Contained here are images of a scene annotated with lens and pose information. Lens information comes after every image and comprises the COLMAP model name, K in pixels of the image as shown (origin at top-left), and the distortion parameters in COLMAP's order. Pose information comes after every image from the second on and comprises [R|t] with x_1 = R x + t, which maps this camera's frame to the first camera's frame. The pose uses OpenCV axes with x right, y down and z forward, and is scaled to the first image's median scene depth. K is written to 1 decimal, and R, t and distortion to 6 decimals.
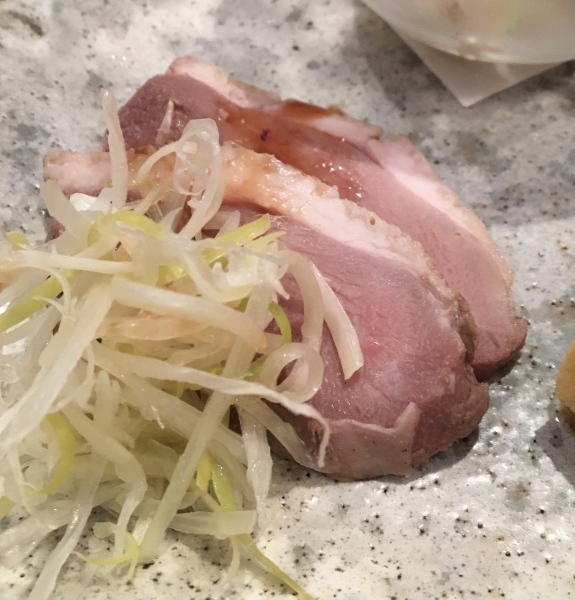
lens RADIAL K [[1041.1, 0, 287.5], [0, 1041.1, 300.0], [0, 0, 1]] dist [-0.019796, -0.151676]
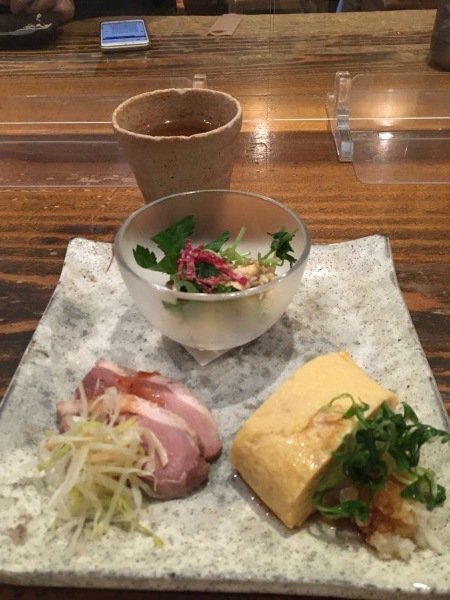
lens RADIAL K [[571.5, 0, 225.0], [0, 571.5, 300.0], [0, 0, 1]] dist [0.080528, -0.250443]
pose [[0.985973, -0.080848, 0.146015, 0.023987], [0.113443, 0.966322, -0.230982, 0.010328], [-0.122423, 0.244306, 0.961939, -0.749109]]
